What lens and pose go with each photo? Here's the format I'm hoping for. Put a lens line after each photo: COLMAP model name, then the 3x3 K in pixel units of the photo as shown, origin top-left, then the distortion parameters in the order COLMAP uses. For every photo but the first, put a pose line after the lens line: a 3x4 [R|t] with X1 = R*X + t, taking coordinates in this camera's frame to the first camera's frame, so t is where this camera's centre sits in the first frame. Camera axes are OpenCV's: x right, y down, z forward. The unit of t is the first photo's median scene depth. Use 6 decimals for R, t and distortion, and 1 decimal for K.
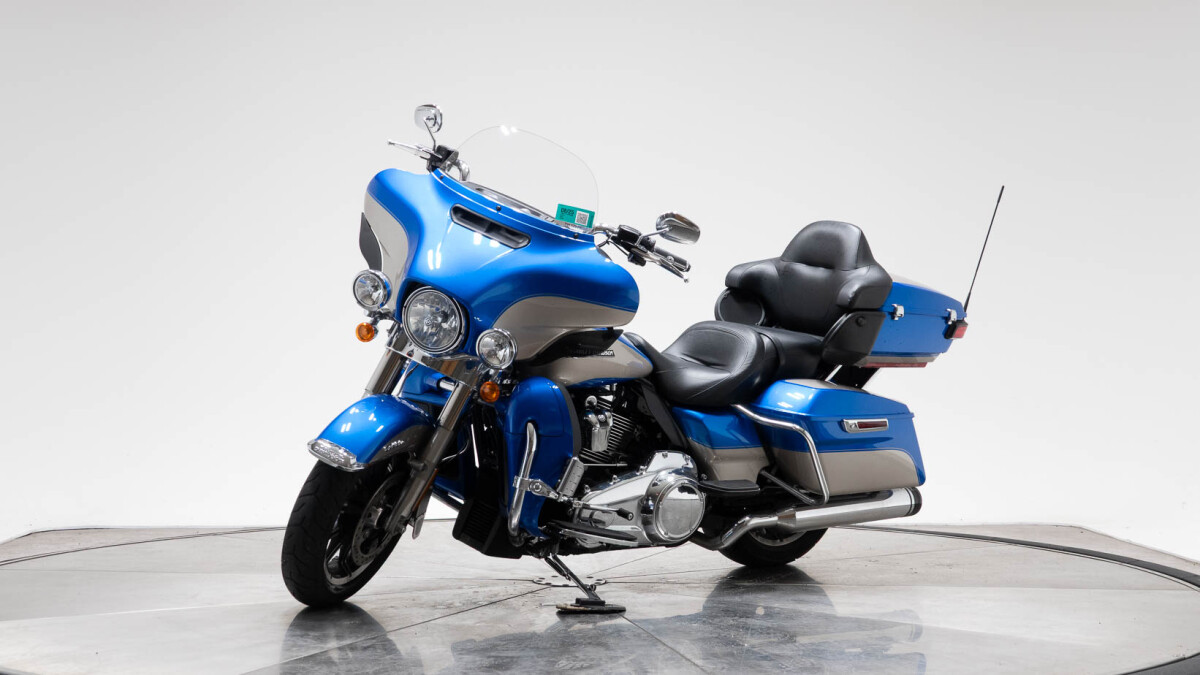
lens RADIAL K [[1613.3, 0, 600.0], [0, 1613.3, 337.5], [0, 0, 1]] dist [-0.003114, -0.007860]
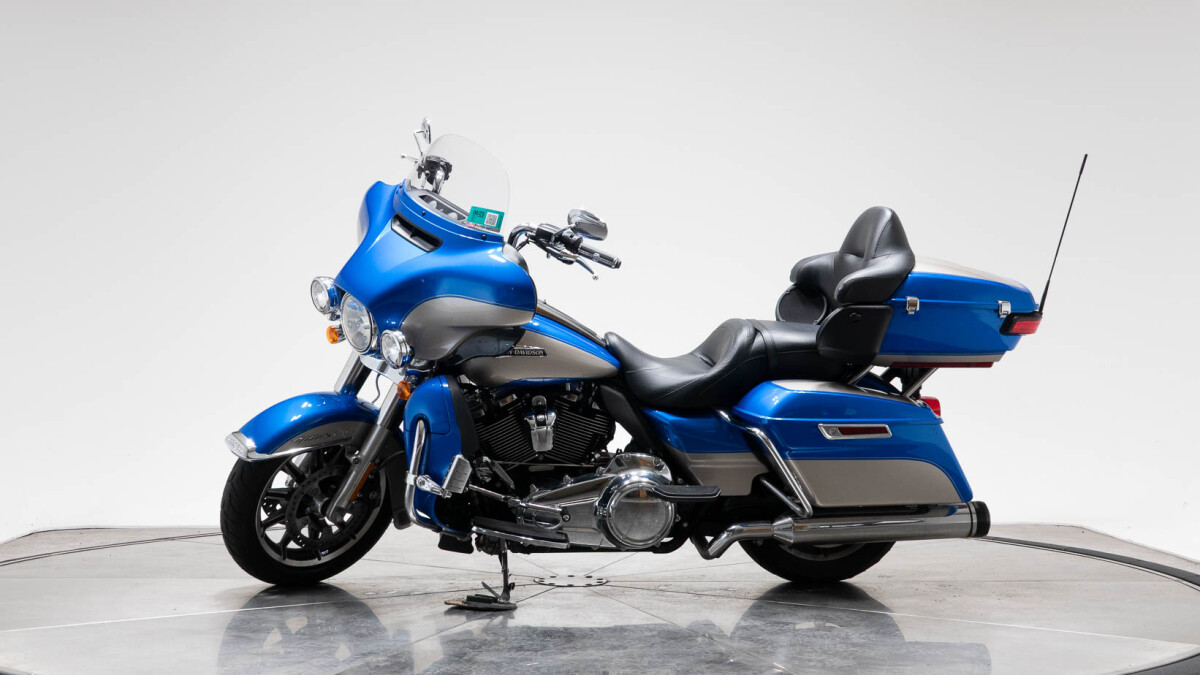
lens RADIAL K [[1613.3, 0, 600.0], [0, 1613.3, 337.5], [0, 0, 1]] dist [-0.003114, -0.007860]
pose [[0.875705, -0.013619, -0.482655, 0.491503], [0.009666, 0.999896, -0.010677, 0.010530], [0.482751, 0.004684, 0.875745, 0.137442]]
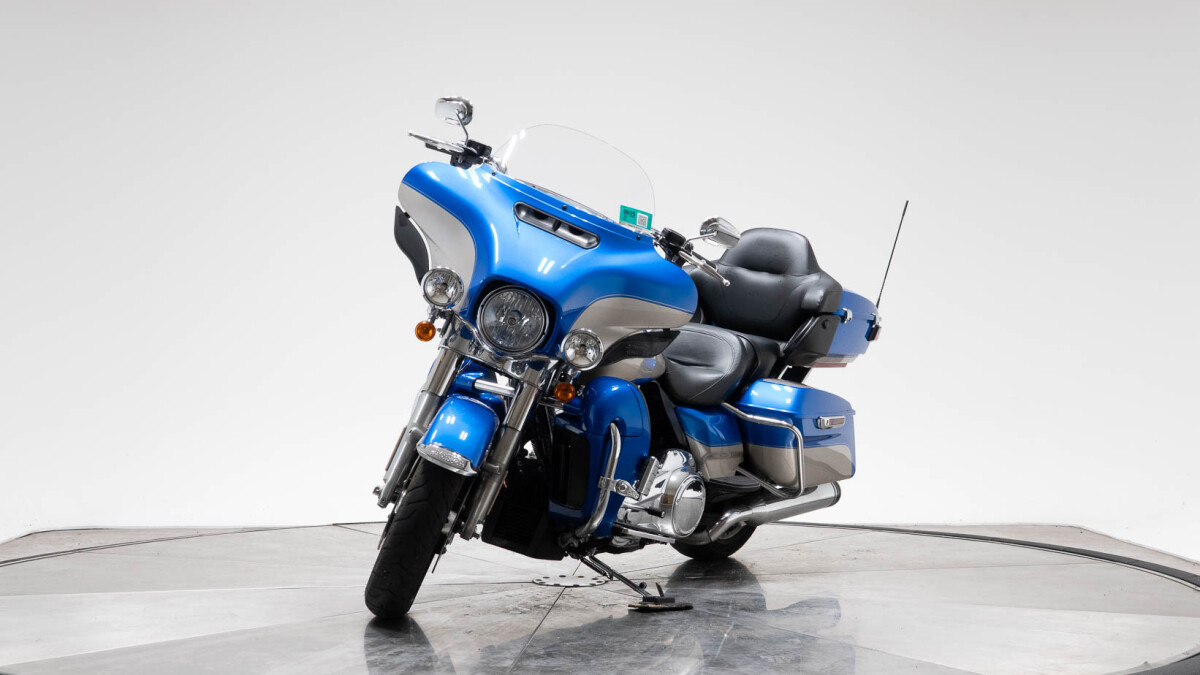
lens RADIAL K [[1613.3, 0, 600.0], [0, 1613.3, 337.5], [0, 0, 1]] dist [-0.003114, -0.007860]
pose [[0.941963, 0.008249, 0.335615, -0.343928], [-0.009373, 0.999955, 0.001729, -0.001935], [-0.335585, -0.004774, 0.941998, 0.054079]]
